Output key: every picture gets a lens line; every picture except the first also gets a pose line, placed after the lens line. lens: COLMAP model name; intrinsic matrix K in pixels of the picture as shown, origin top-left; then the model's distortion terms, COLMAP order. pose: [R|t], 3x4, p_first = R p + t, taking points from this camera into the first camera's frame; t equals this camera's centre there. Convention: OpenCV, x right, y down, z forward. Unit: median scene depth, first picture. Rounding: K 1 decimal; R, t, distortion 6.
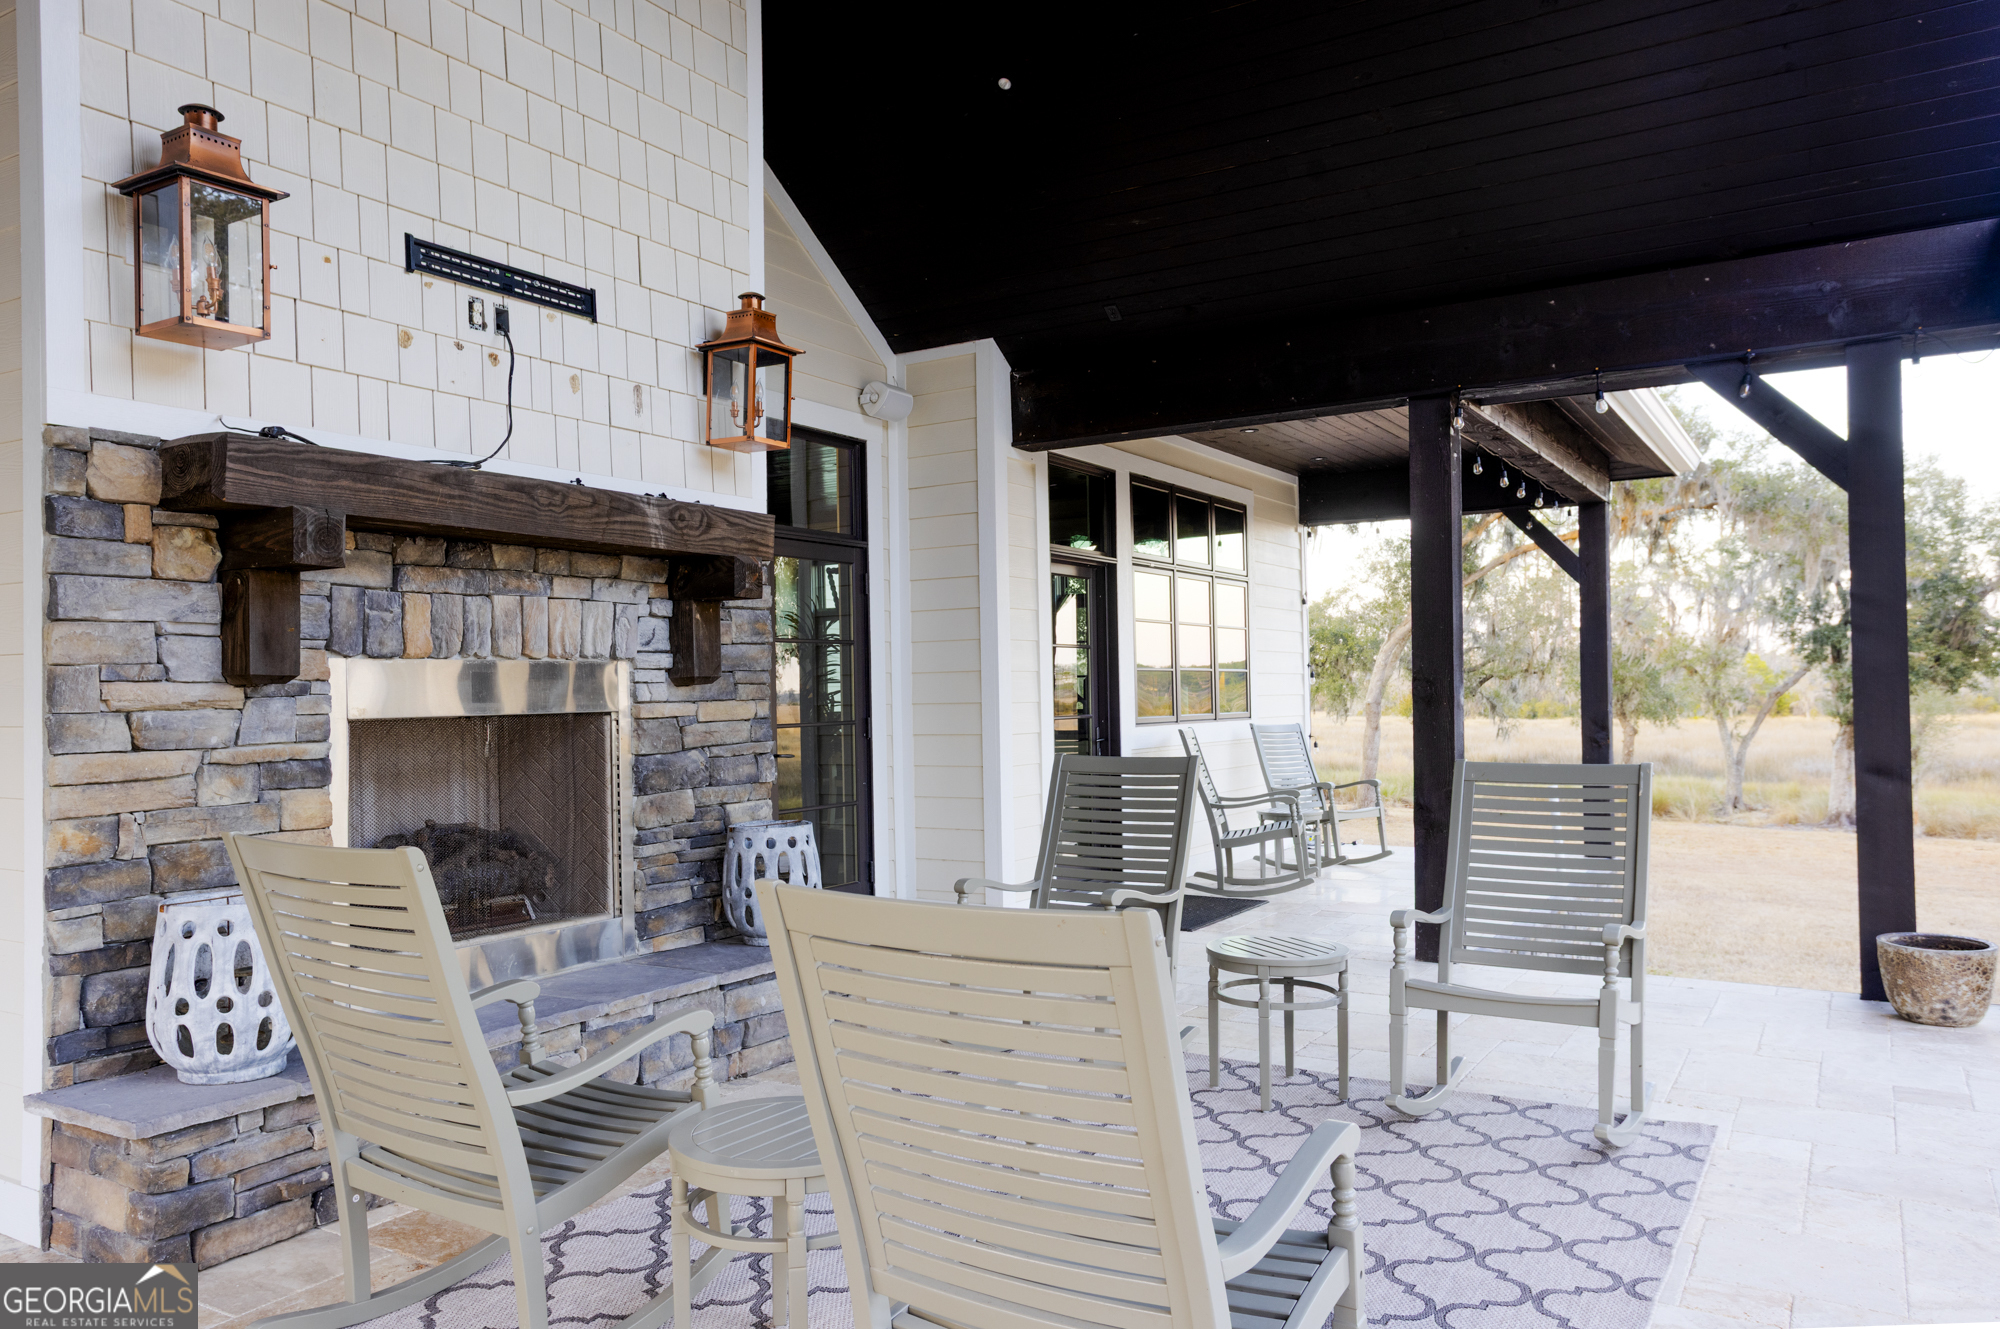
lens RADIAL K [[1462.7, 0, 999.2], [0, 1462.7, 667.8], [0, 0, 1]] dist [0.002536, 0.008039]
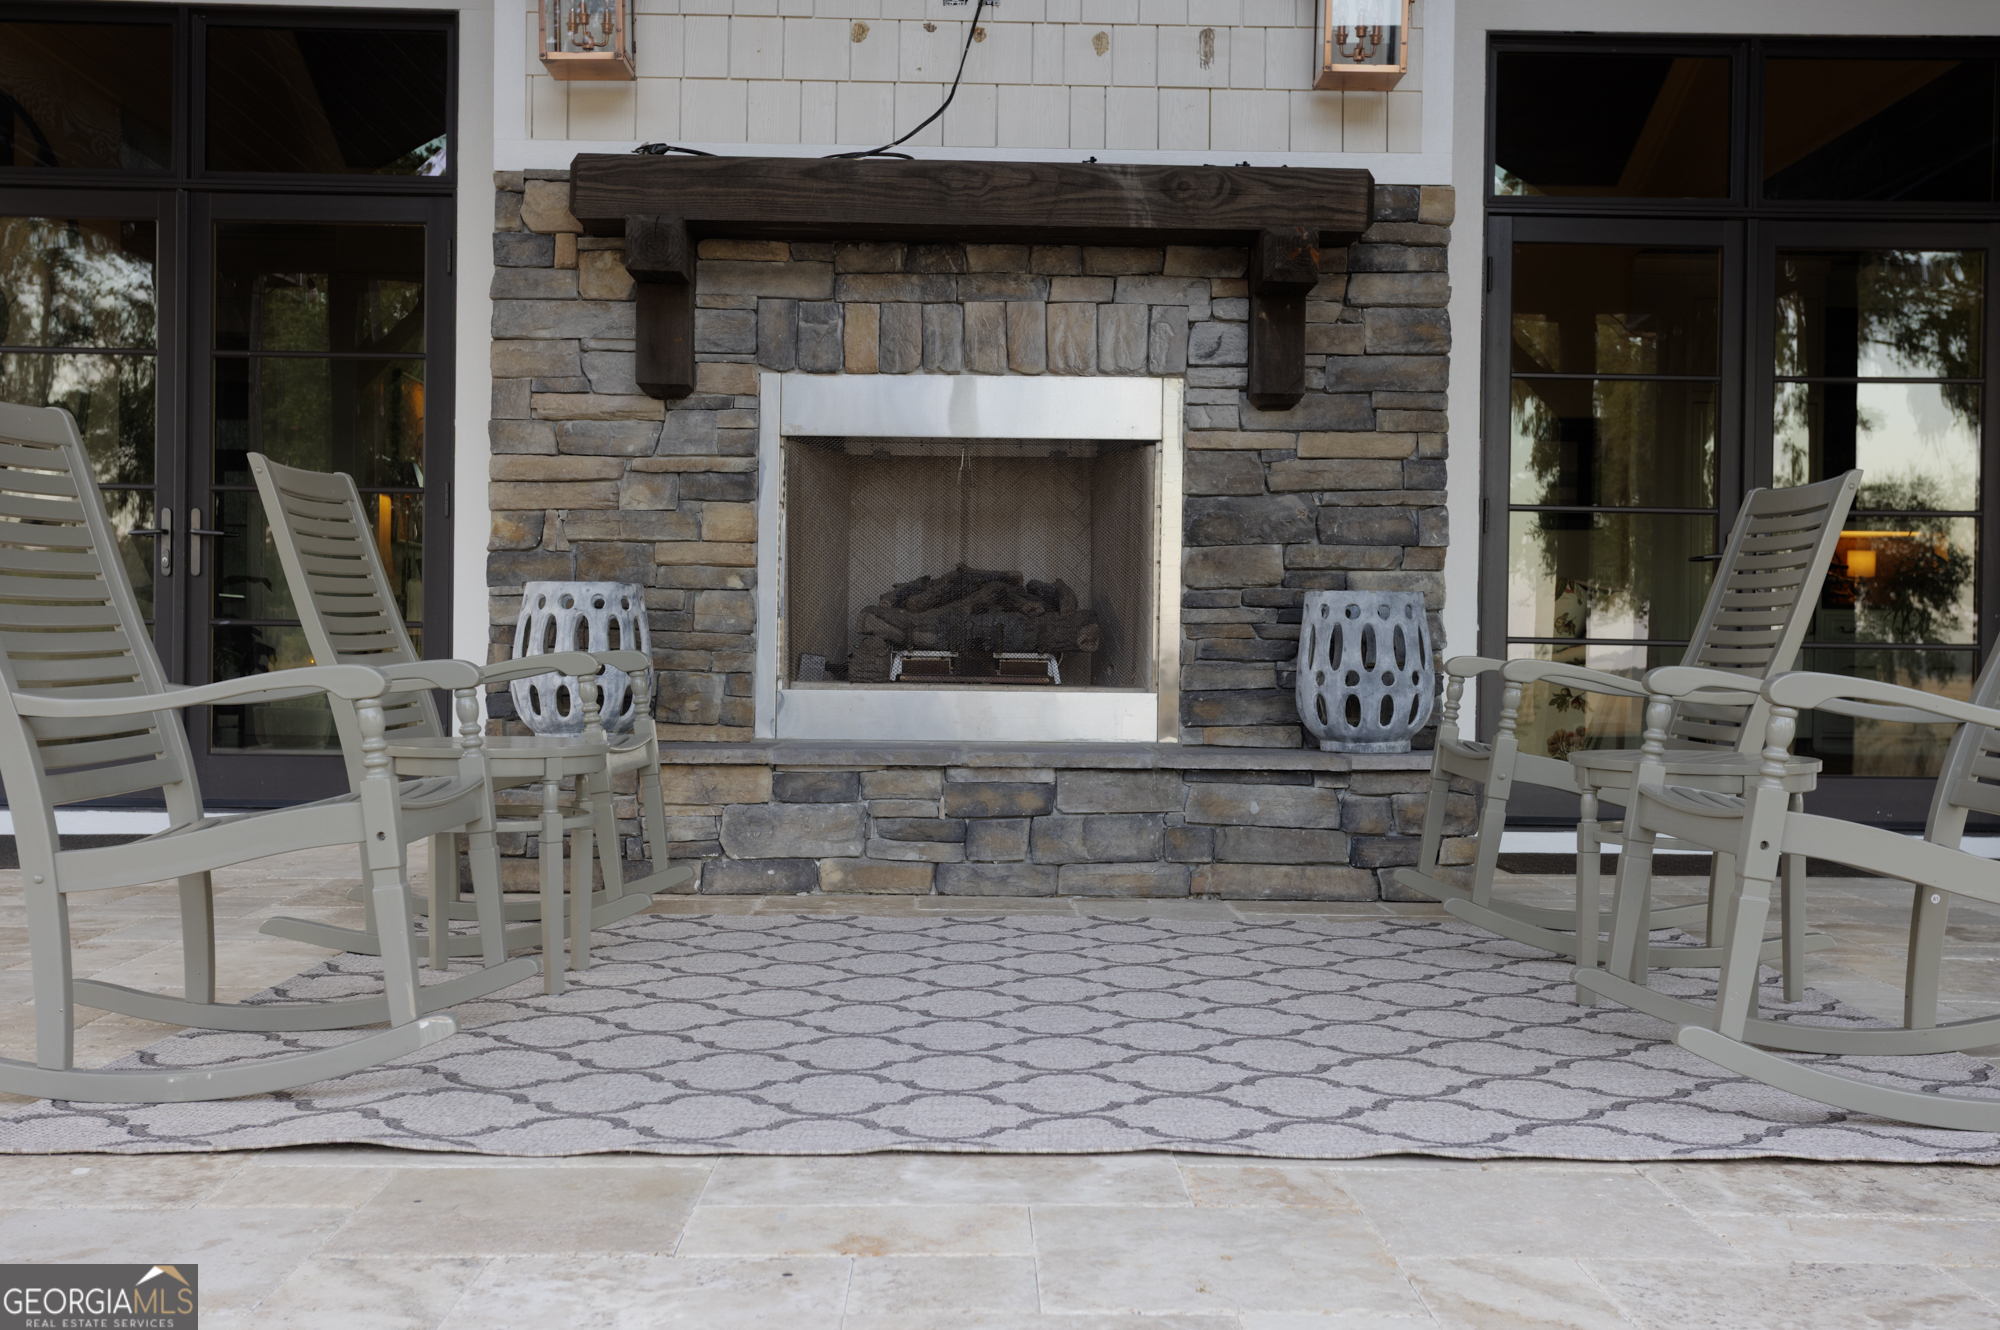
lens RADIAL K [[2231.1, 0, 1002.4], [0, 2231.1, 665.4], [0, 0, 1]] dist [-0.002508, 0.000000]
pose [[0.540915, 0.026579, -0.840657, 0.885070], [-0.003491, 0.999563, 0.029356, 0.142953], [0.841070, -0.012944, 0.540772, 0.309915]]
